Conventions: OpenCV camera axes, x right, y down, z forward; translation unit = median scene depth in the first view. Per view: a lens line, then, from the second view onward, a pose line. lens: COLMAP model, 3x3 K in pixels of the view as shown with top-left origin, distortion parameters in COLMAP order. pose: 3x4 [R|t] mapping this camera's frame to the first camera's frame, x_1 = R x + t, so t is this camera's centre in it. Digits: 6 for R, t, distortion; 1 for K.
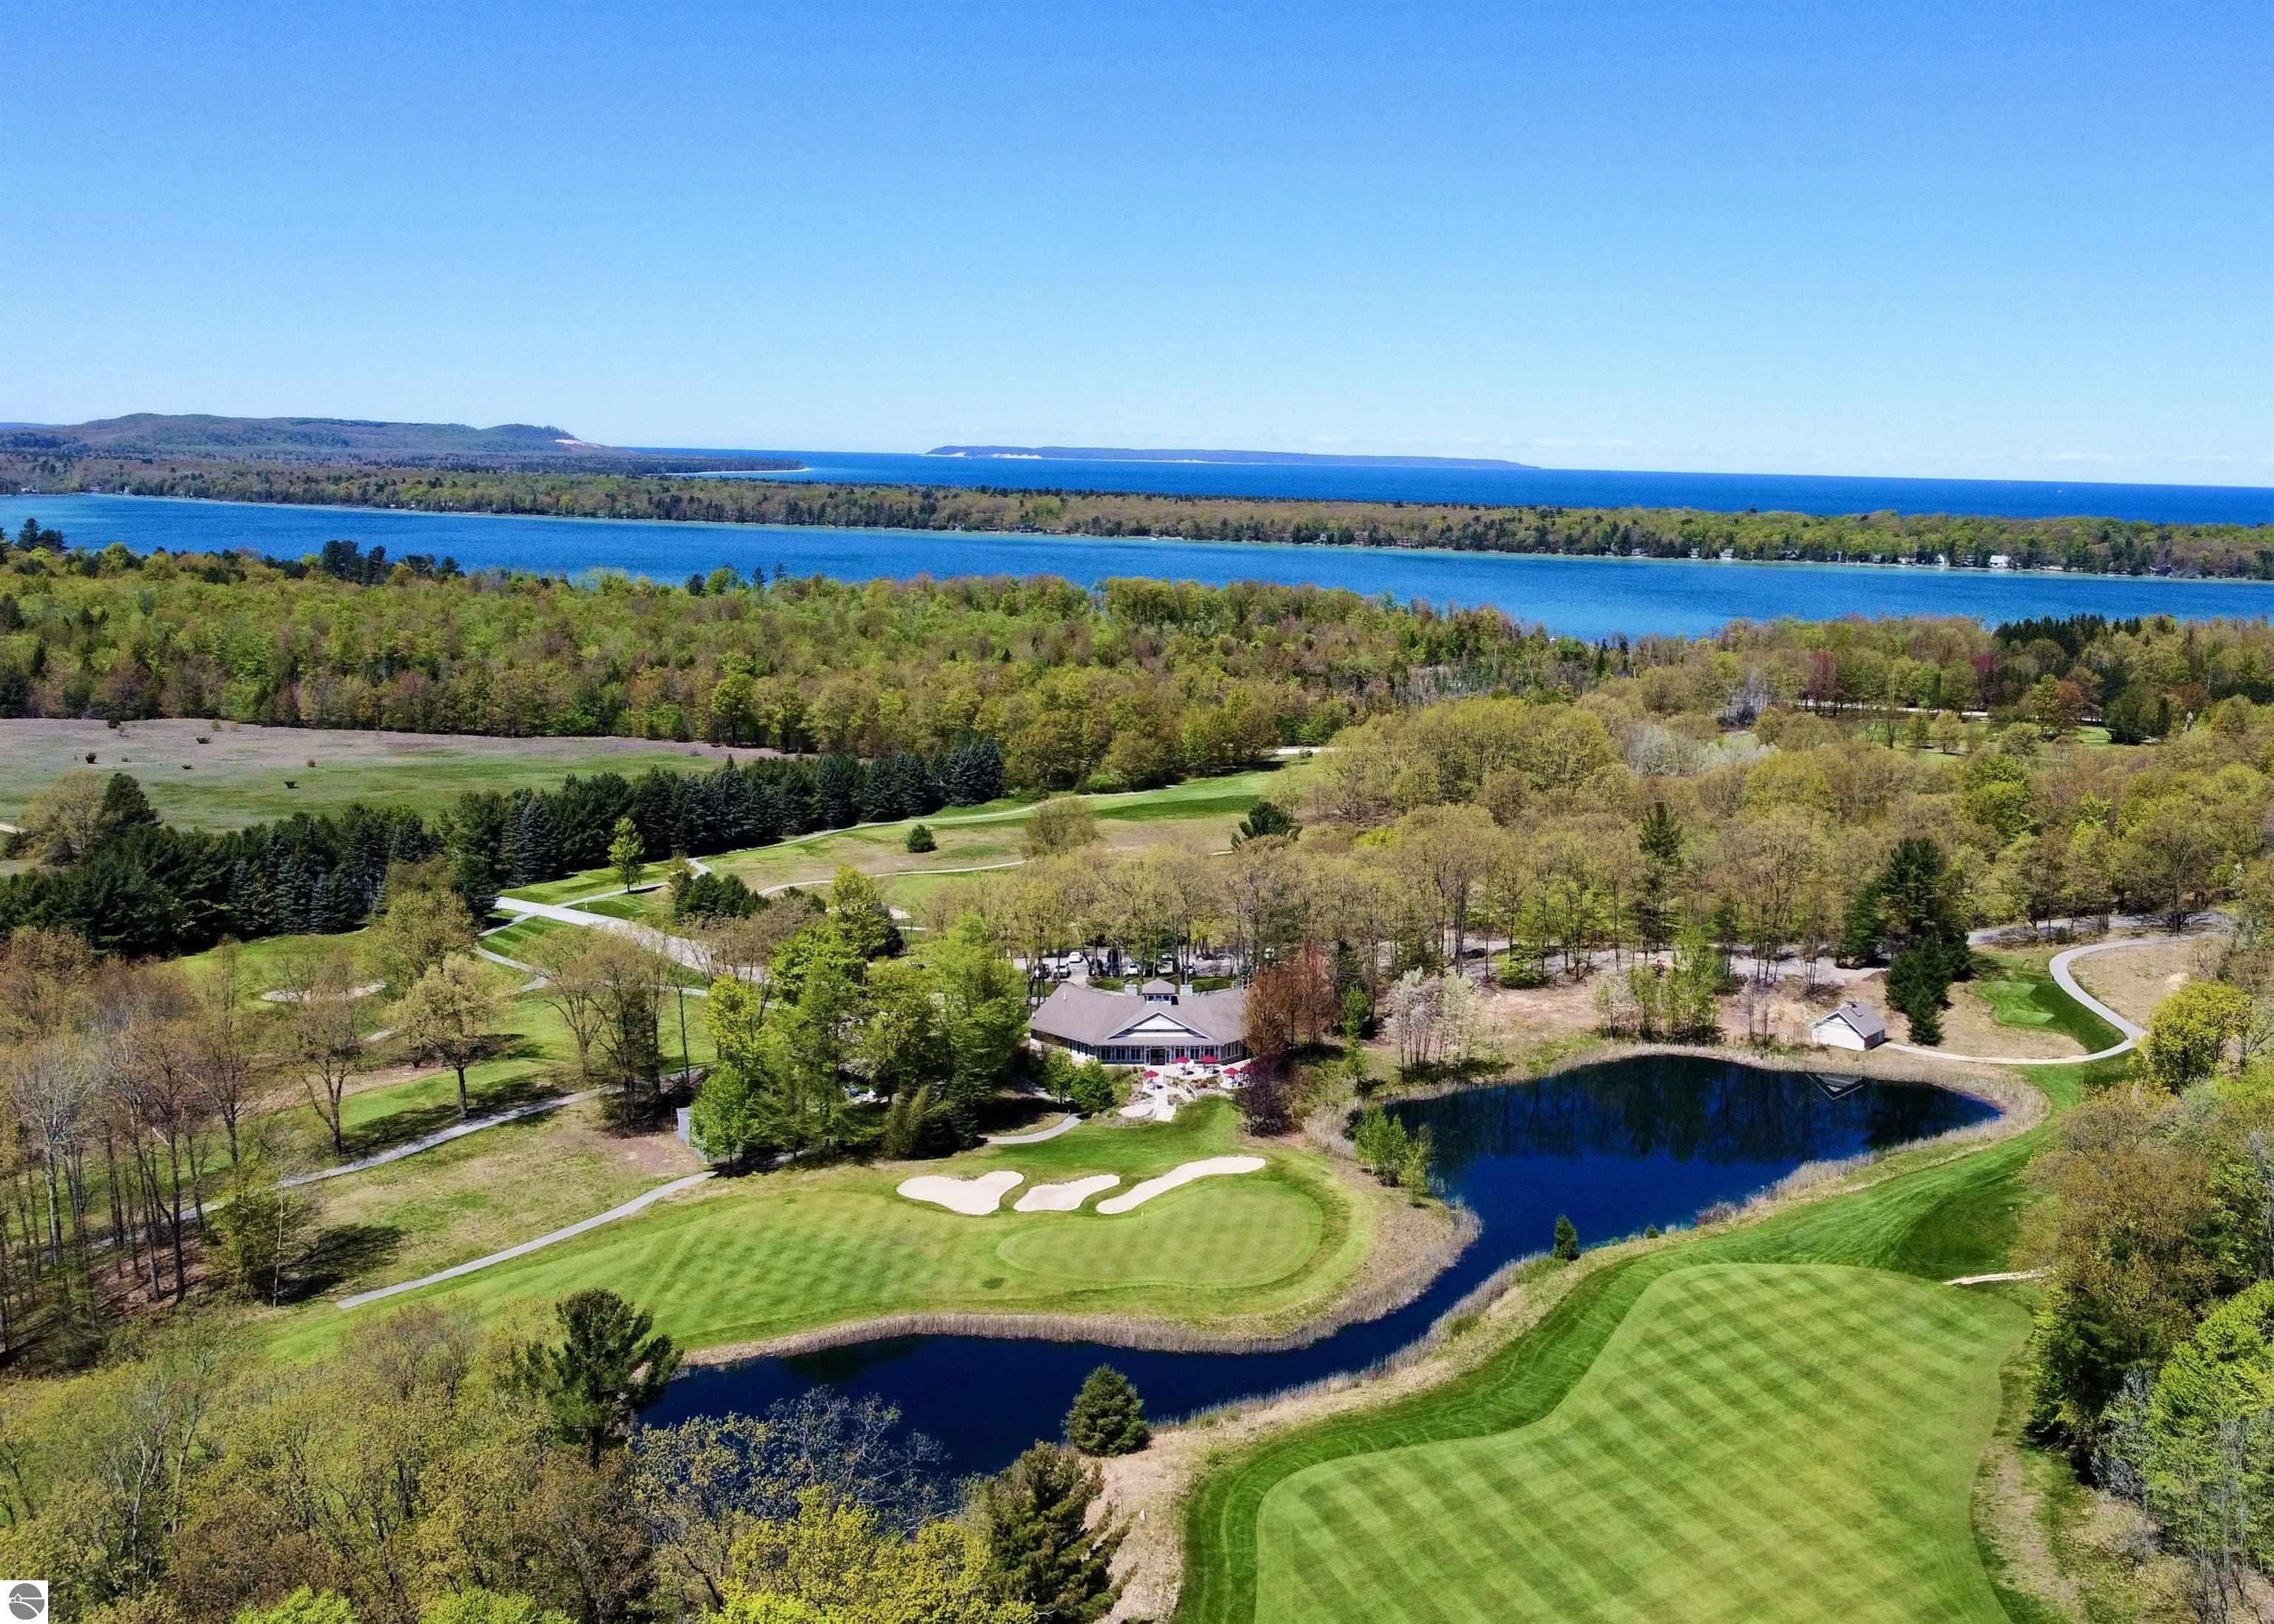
lens RADIAL K [[2003.9, 0, 1137.0], [0, 2003.9, 812.0], [0, 0, 1]] dist [-0.003065, -0.010958]
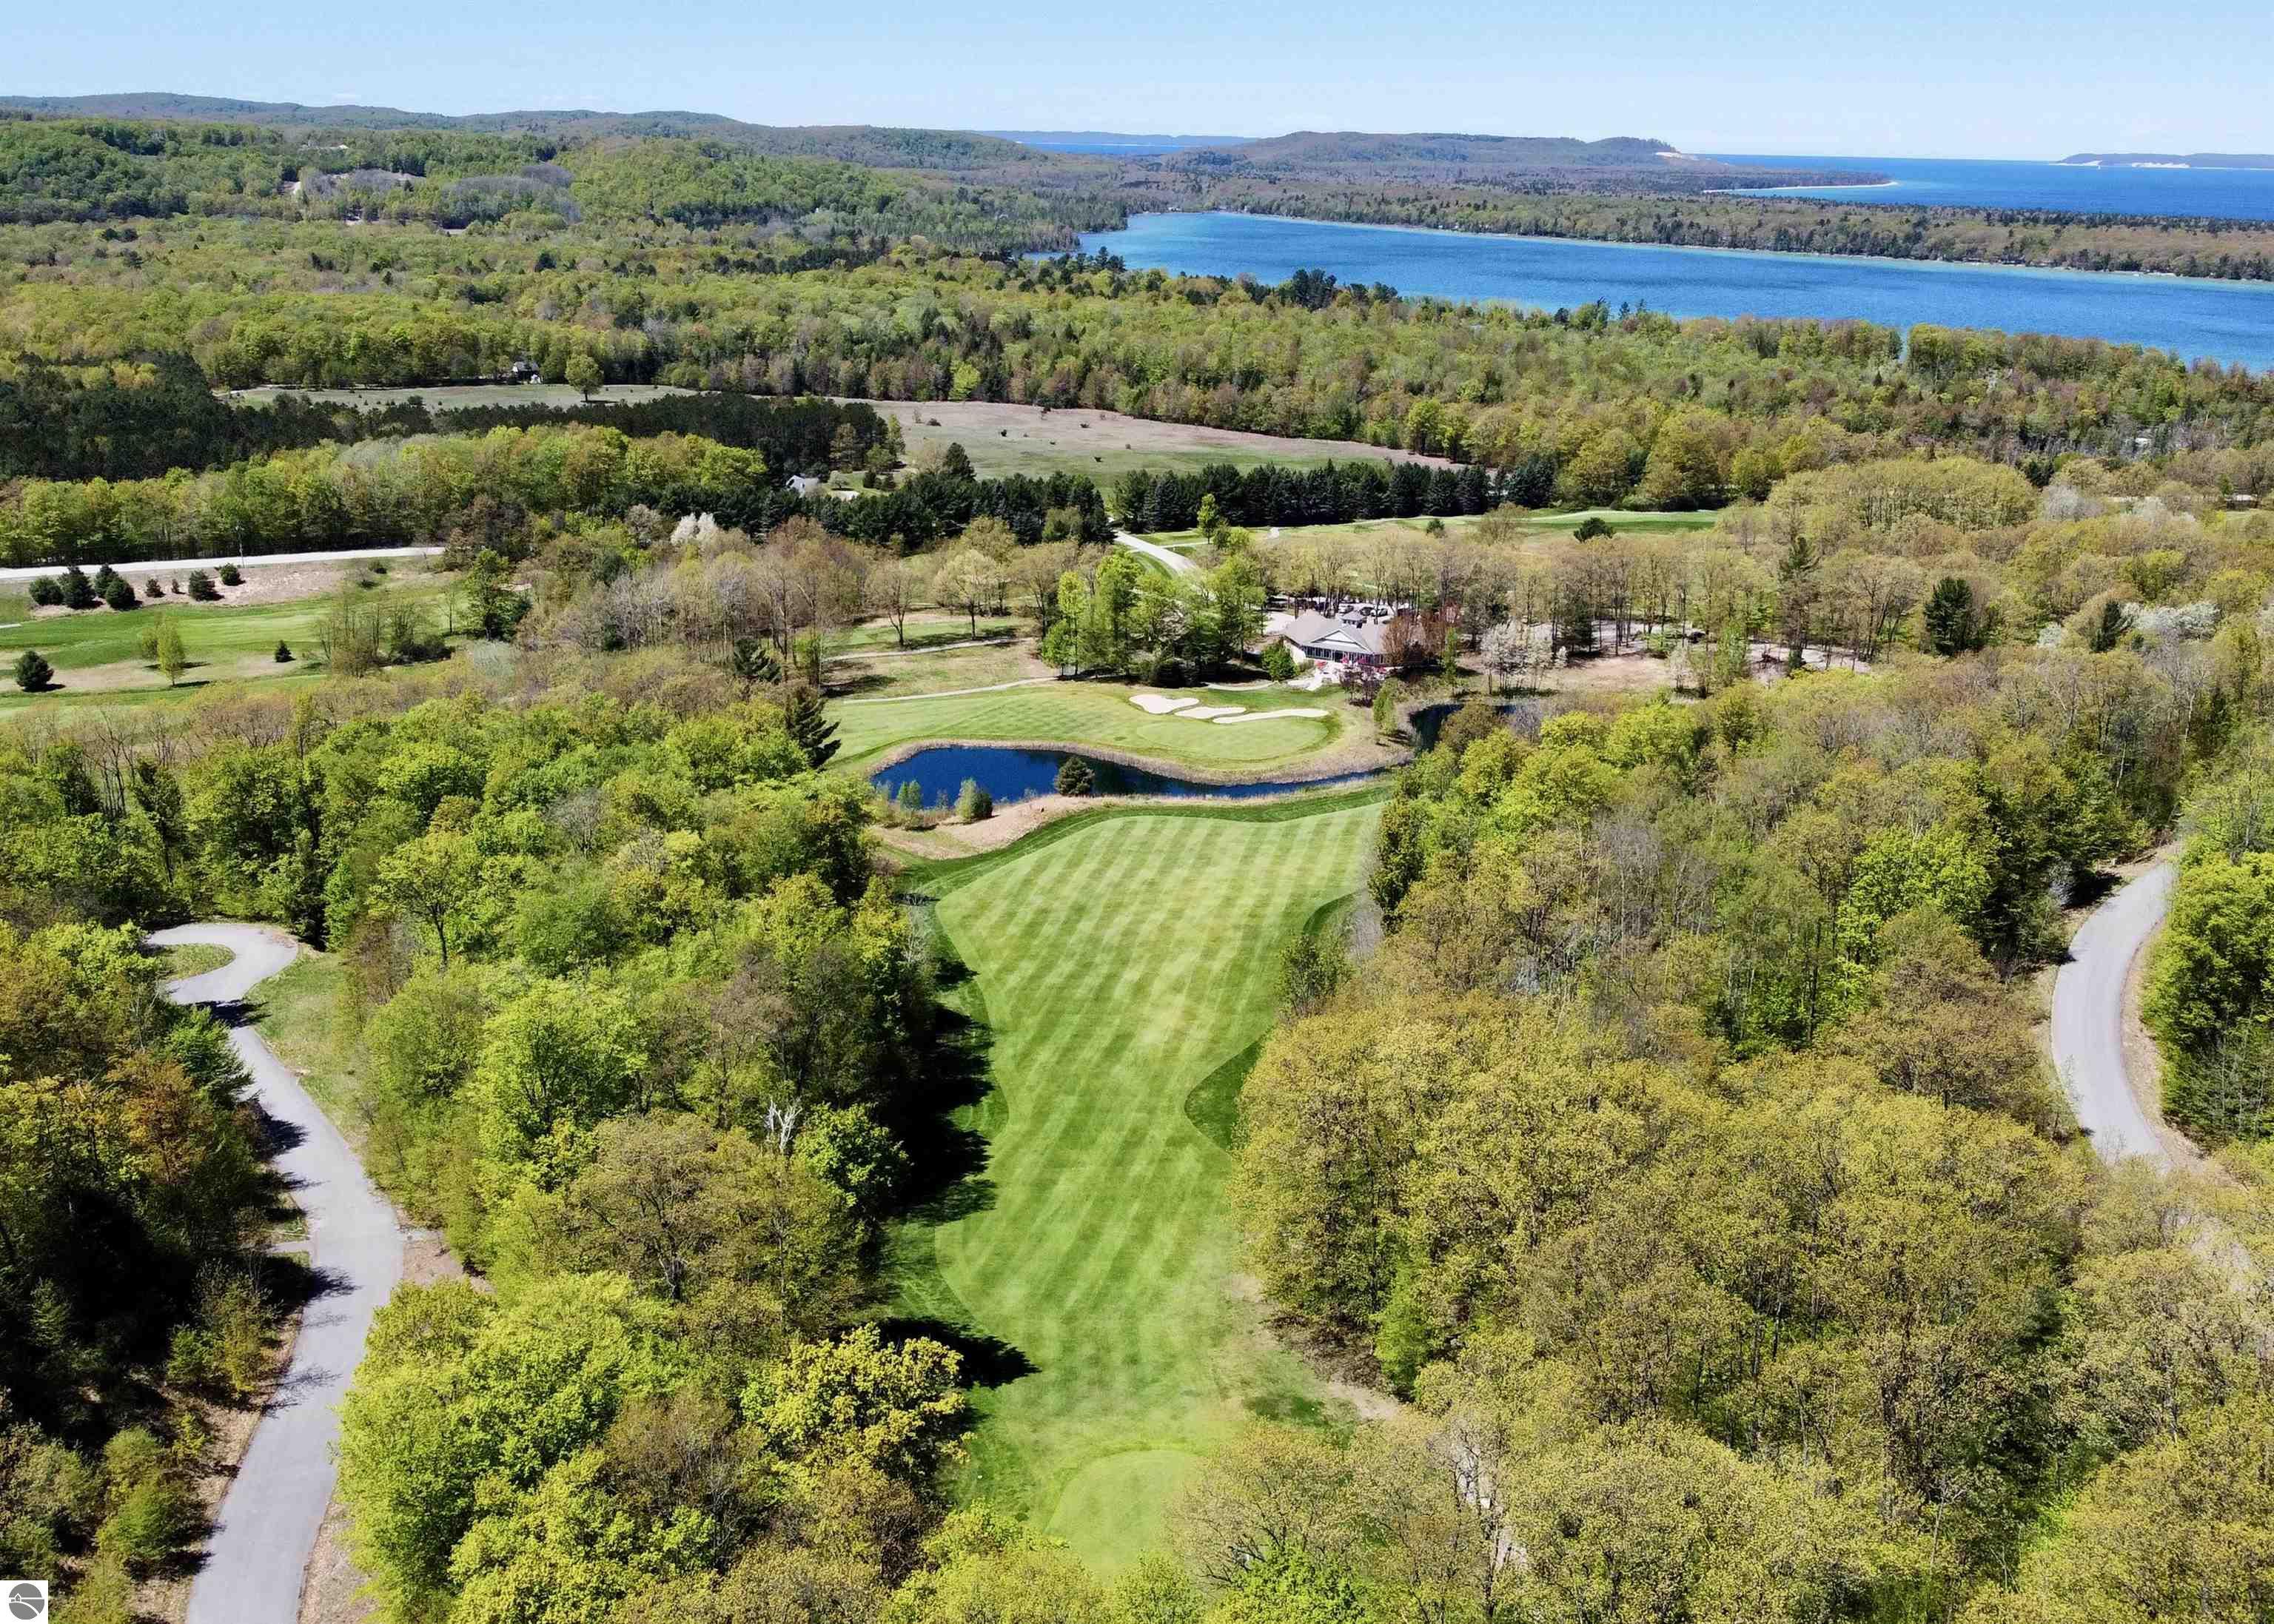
lens RADIAL K [[2003.9, 0, 1137.0], [0, 2003.9, 812.0], [0, 0, 1]] dist [-0.003065, -0.010958]
pose [[0.842333, 0.159813, -0.514718, 0.134878], [-0.084348, 0.982347, 0.166970, -0.002370], [0.532316, -0.097229, 0.840943, -0.087243]]
